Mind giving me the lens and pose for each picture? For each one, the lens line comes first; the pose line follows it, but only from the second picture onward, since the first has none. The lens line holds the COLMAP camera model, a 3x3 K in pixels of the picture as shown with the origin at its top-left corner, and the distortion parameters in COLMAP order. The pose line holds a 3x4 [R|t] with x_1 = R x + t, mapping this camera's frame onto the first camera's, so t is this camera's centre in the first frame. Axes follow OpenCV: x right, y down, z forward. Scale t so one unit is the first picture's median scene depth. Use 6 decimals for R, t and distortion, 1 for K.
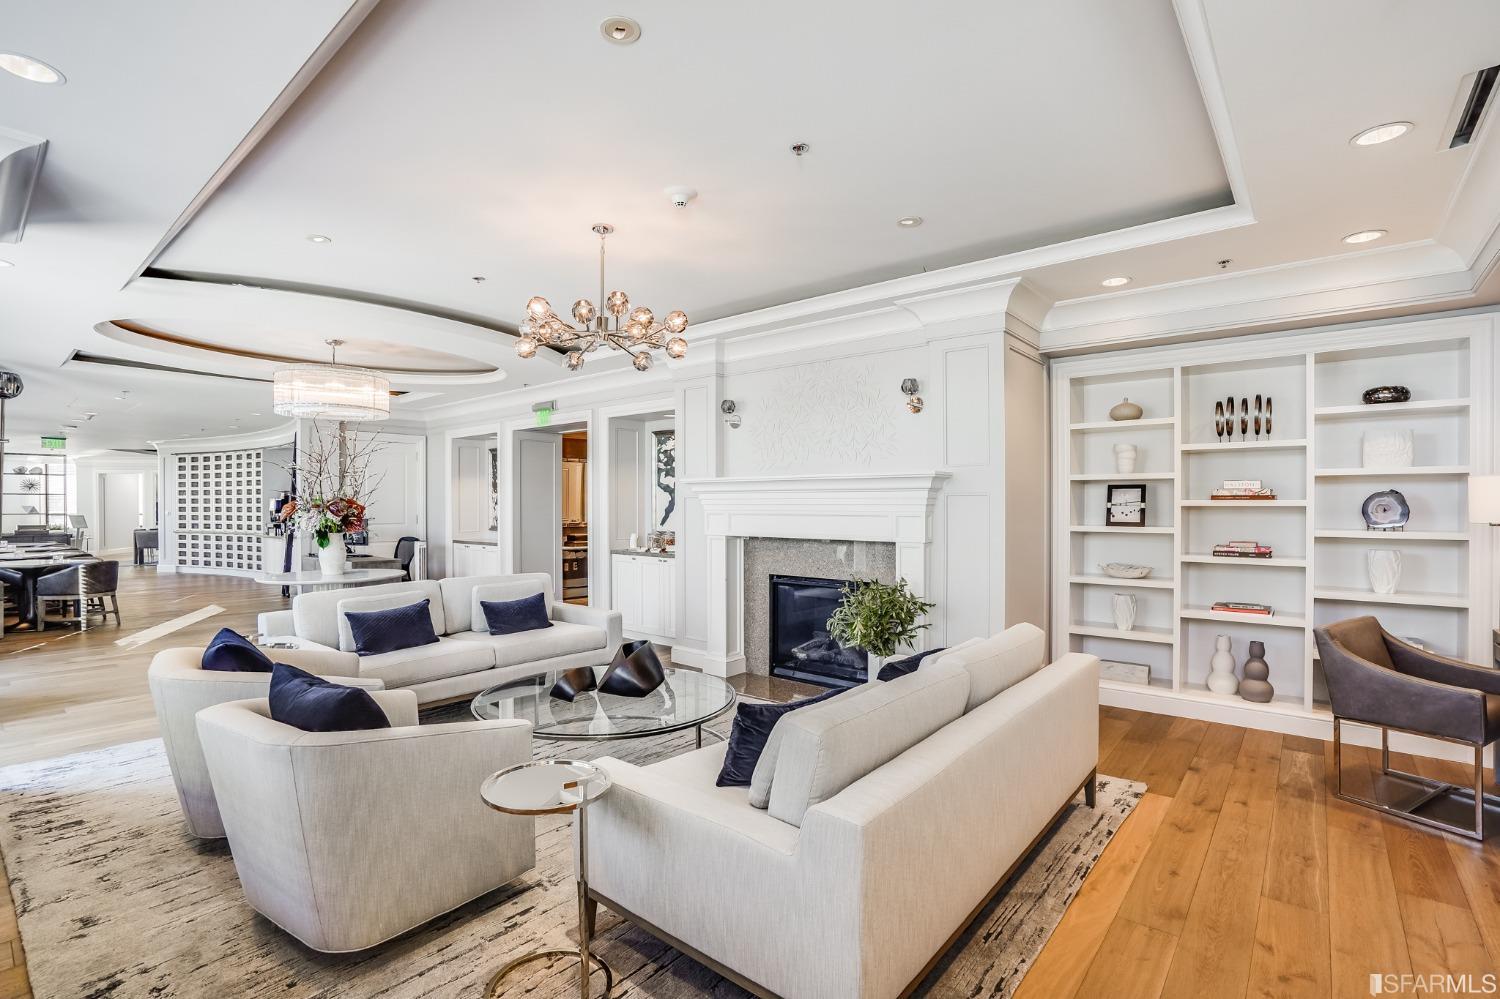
lens RADIAL K [[688.4, 0, 754.4], [0, 688.4, 502.9], [0, 0, 1]] dist [-0.012341, -0.000069]
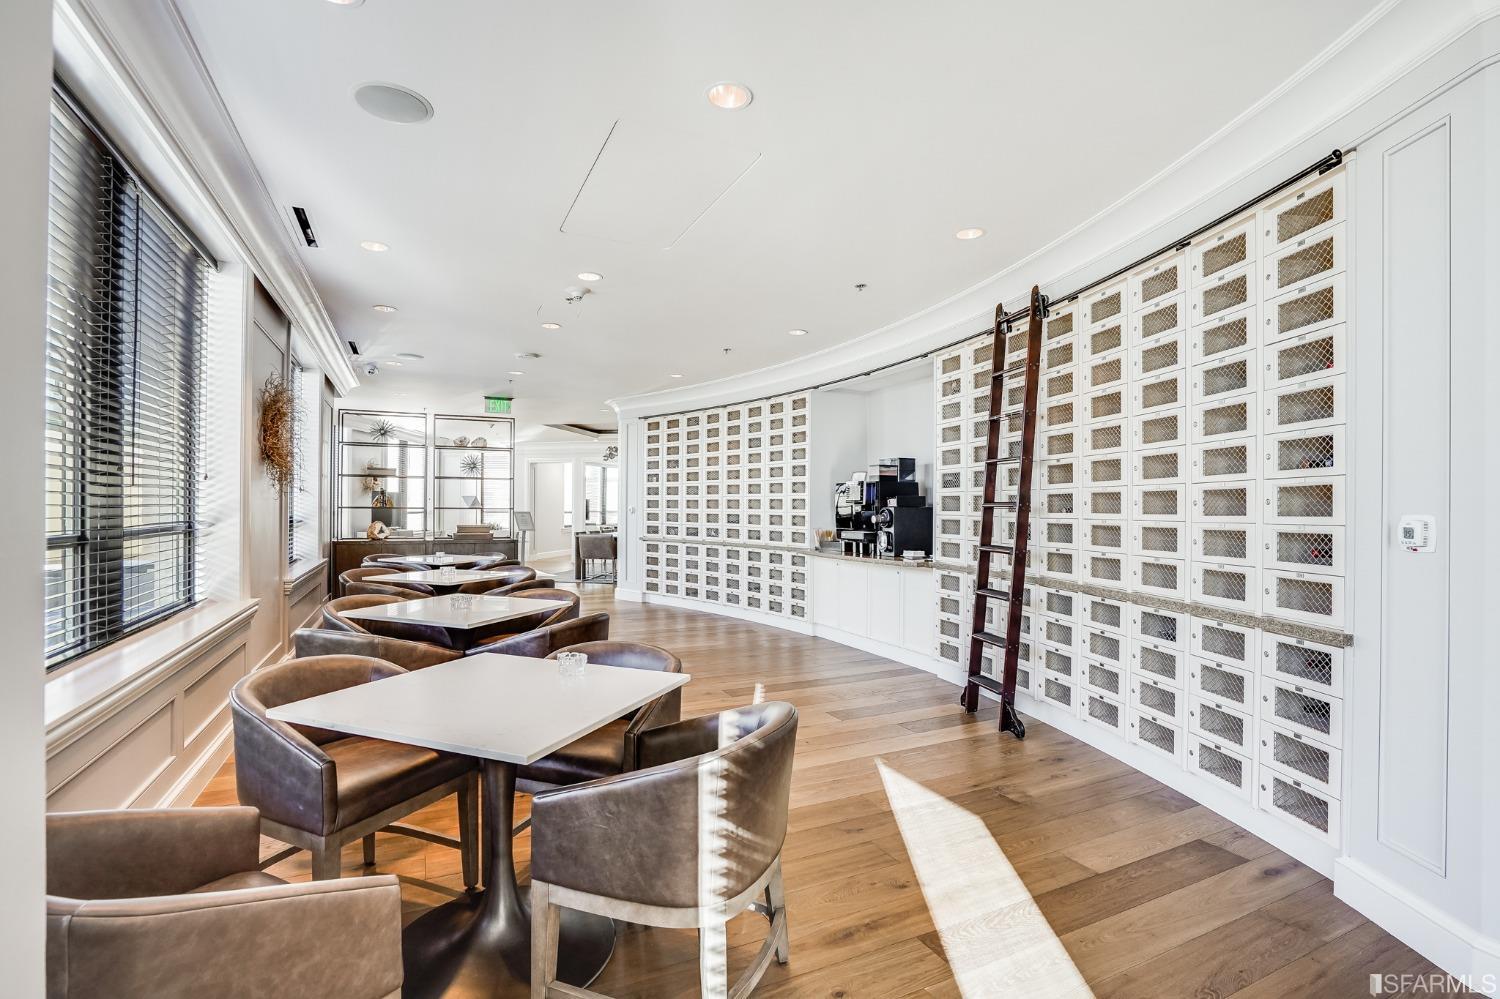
lens RADIAL K [[689.2, 0, 747.6], [0, 689.2, 503.5], [0, 0, 1]] dist [-0.000760, -0.000038]
pose [[0.915020, 0.004456, -0.403383, -0.506089], [-0.008036, 0.999942, -0.007183, 0.013080], [0.403328, 0.009814, 0.915003, 0.454165]]
